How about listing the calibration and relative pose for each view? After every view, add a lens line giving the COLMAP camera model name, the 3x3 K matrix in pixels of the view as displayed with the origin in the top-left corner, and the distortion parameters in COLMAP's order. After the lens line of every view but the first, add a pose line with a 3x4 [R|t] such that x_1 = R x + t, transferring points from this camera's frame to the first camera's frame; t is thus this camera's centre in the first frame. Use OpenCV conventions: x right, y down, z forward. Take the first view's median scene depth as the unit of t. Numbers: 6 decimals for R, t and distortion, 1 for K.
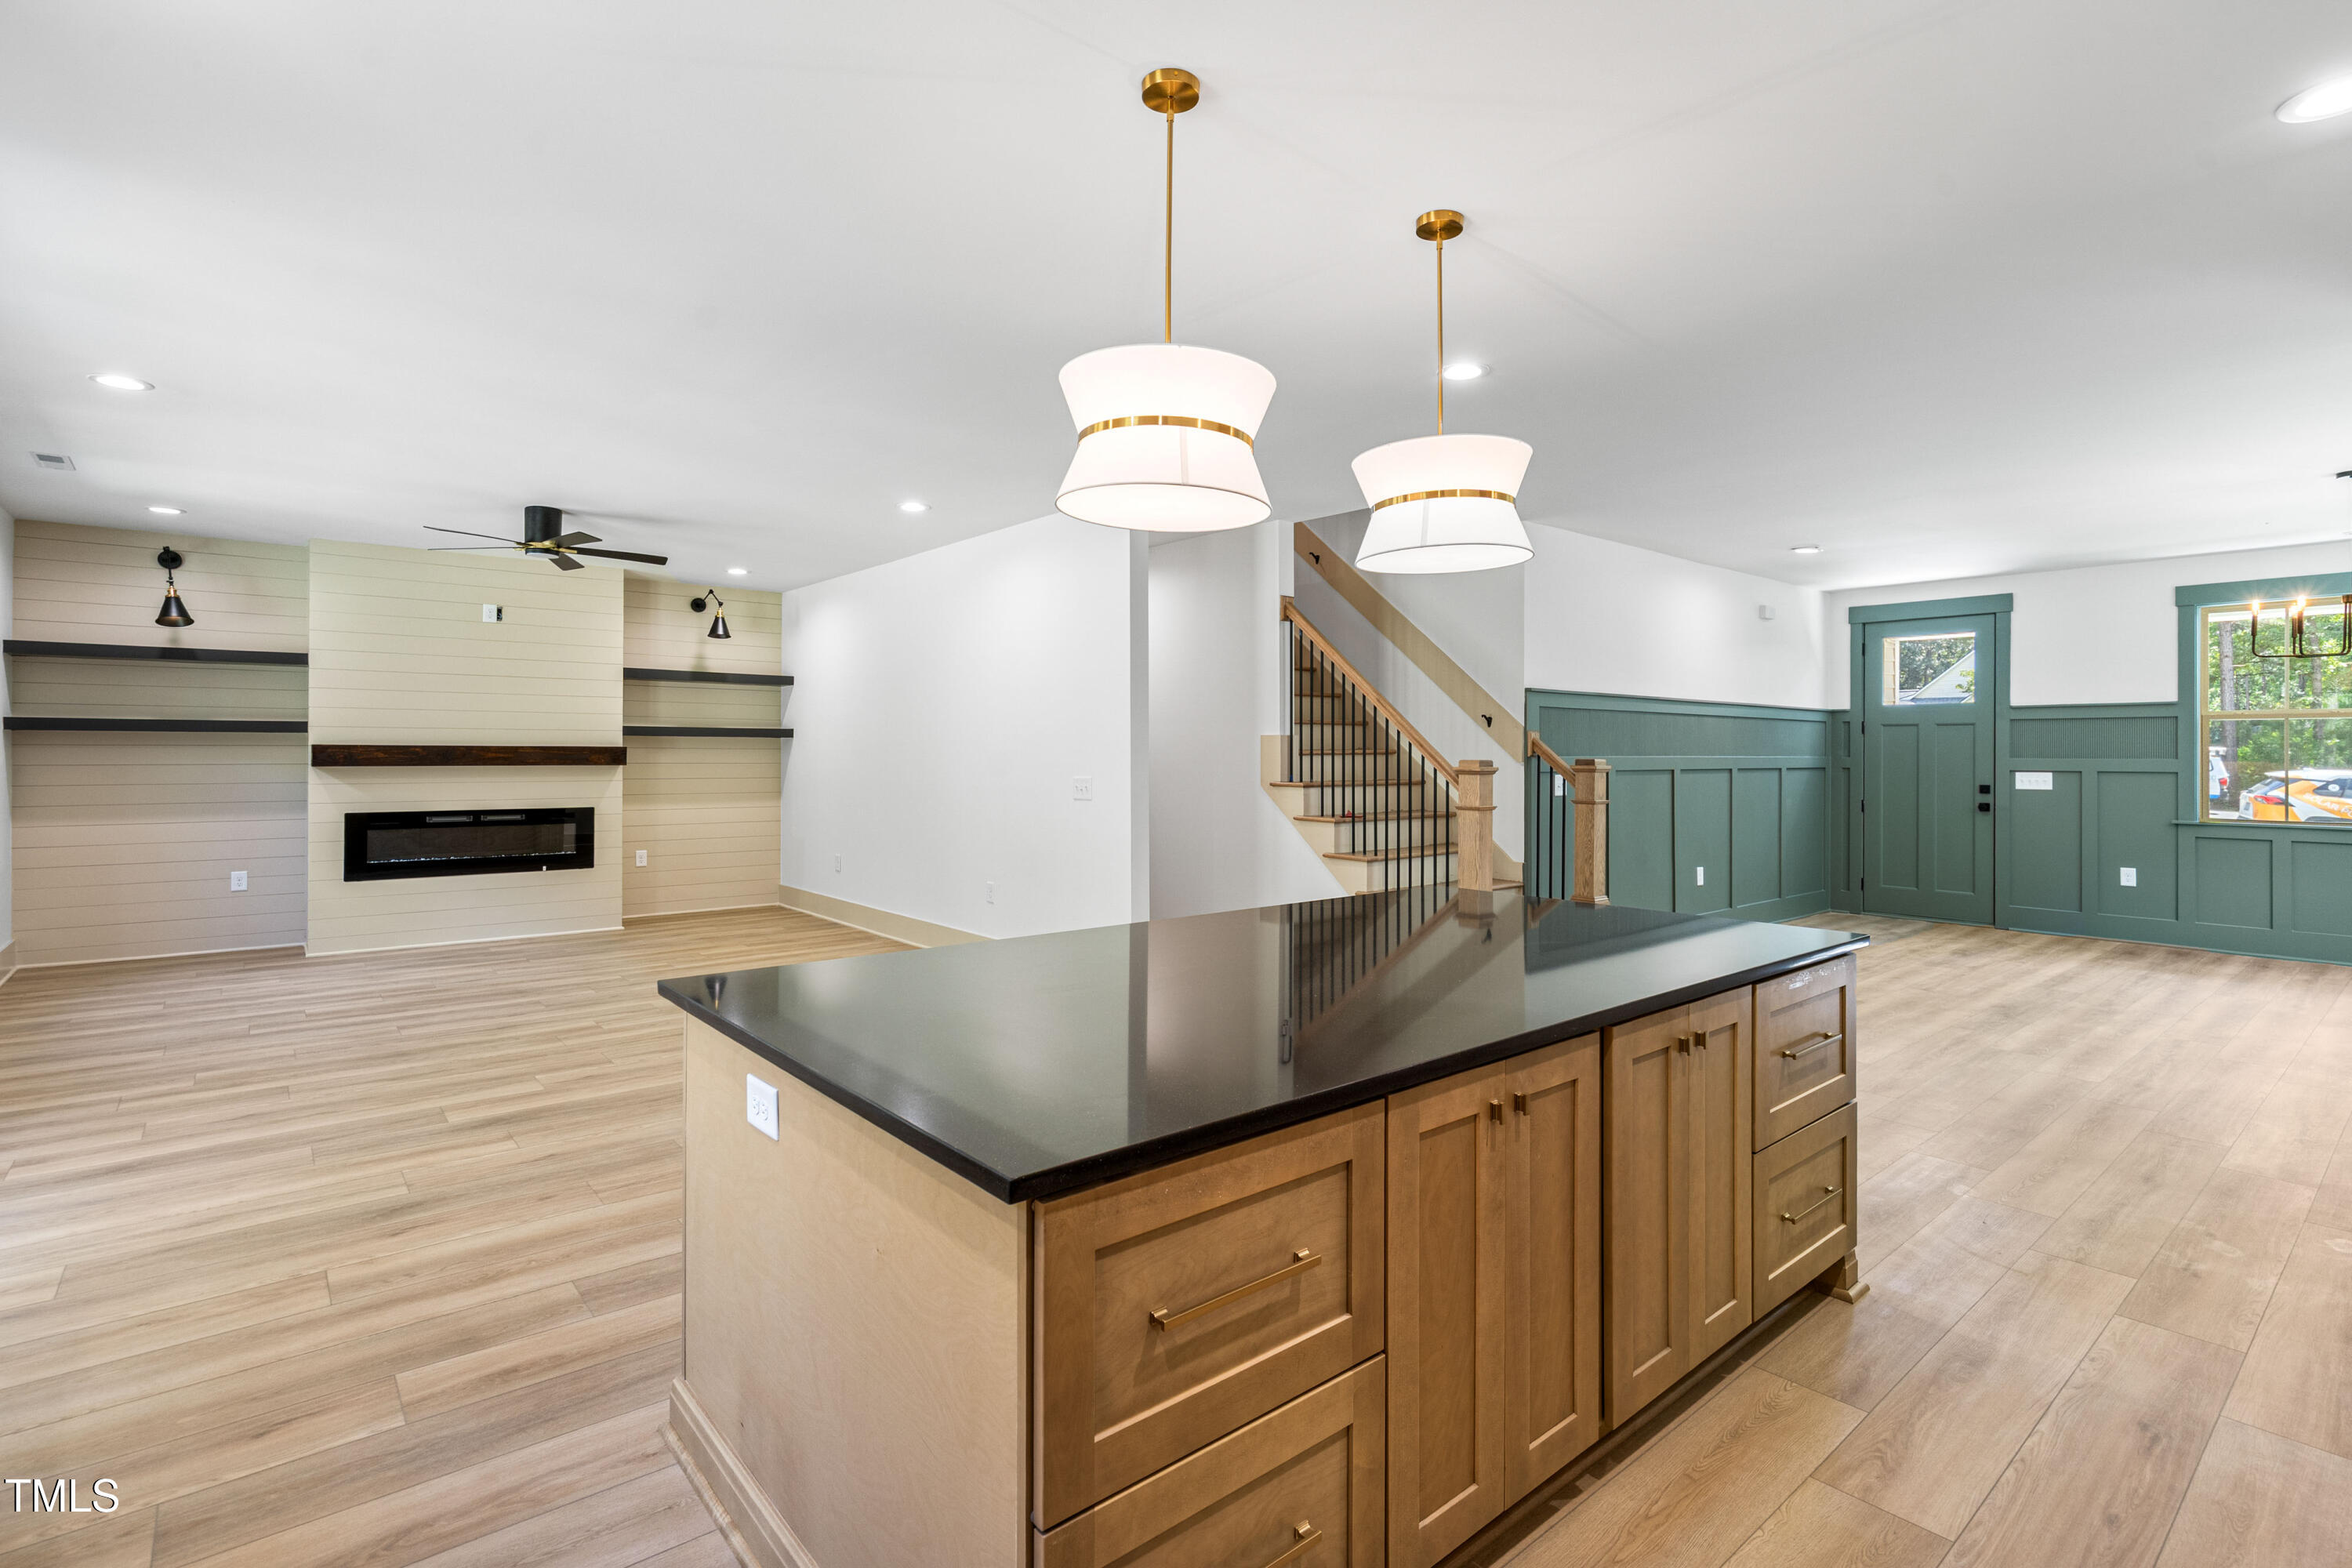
lens RADIAL K [[1124.2, 0, 1176.0], [0, 1124.2, 745.3], [0, 0, 1]] dist [-0.004765, -0.000618]
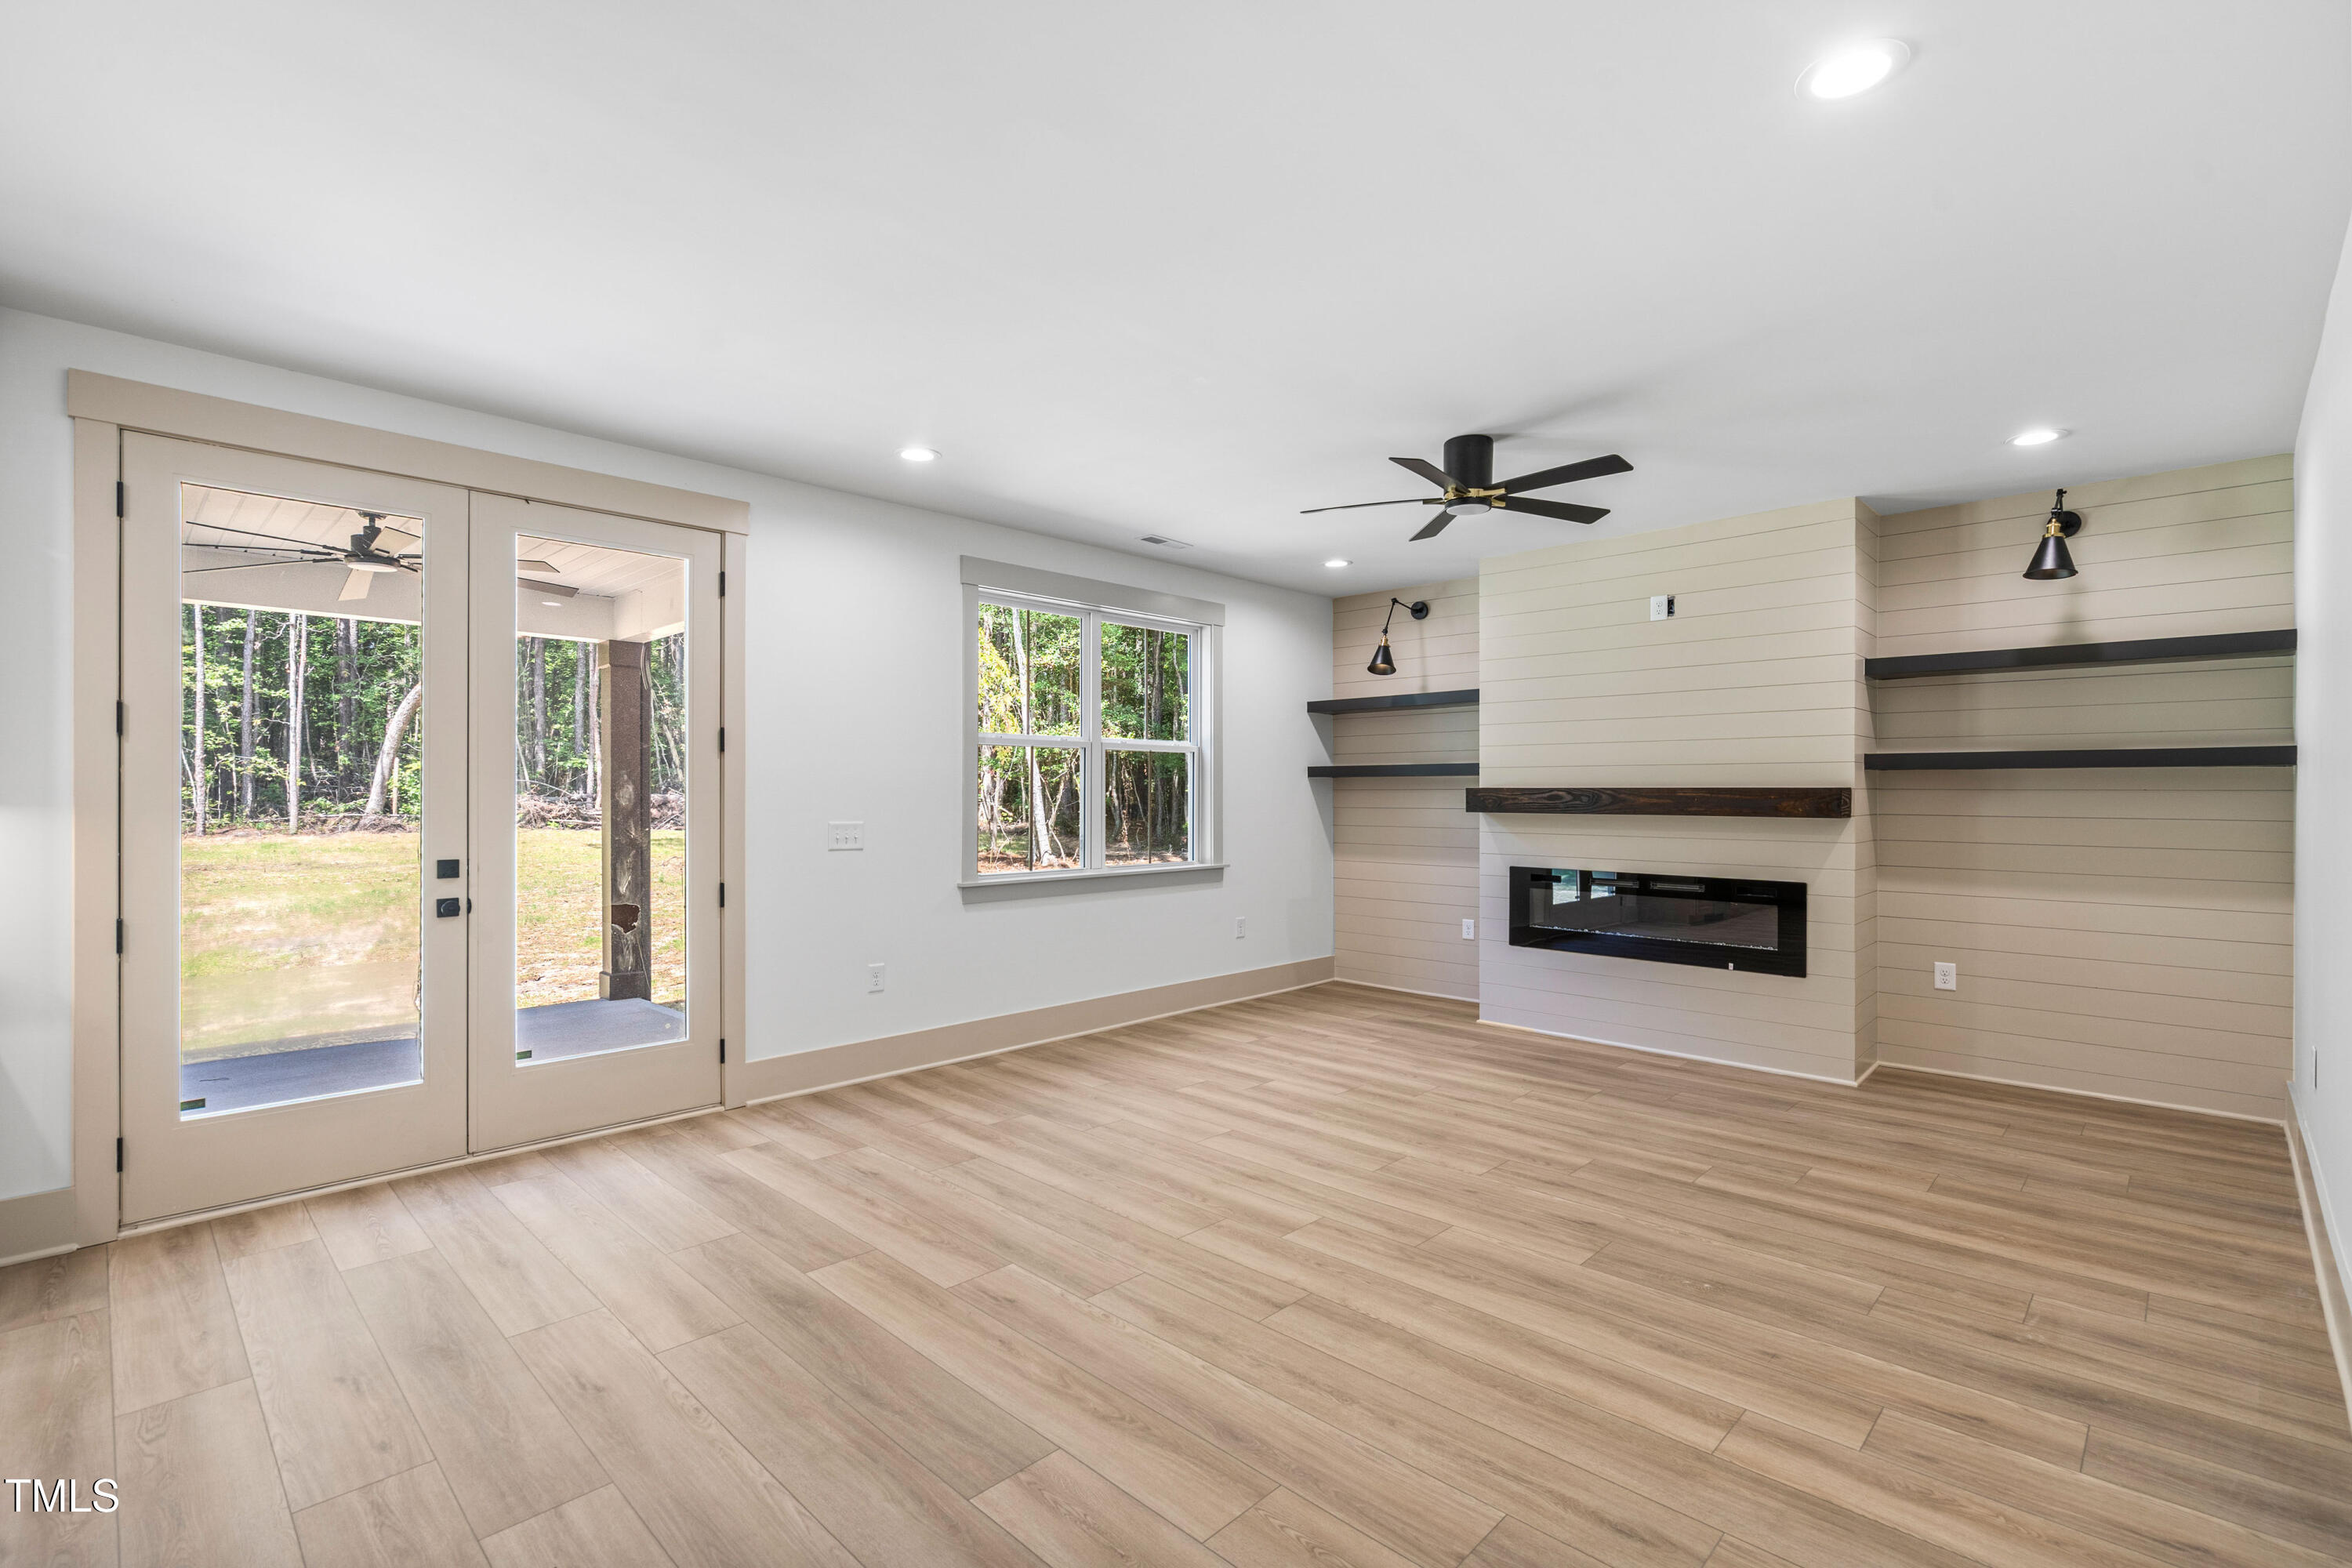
lens RADIAL K [[1056.0, 0, 1159.0], [0, 1056.0, 811.7], [0, 0, 1]] dist [-0.004812, -0.000572]
pose [[0.090687, 0.014247, -0.995778, 0.049985], [0.004106, 0.999884, 0.014680, 0.004457], [0.995871, -0.005420, 0.090618, 0.634052]]
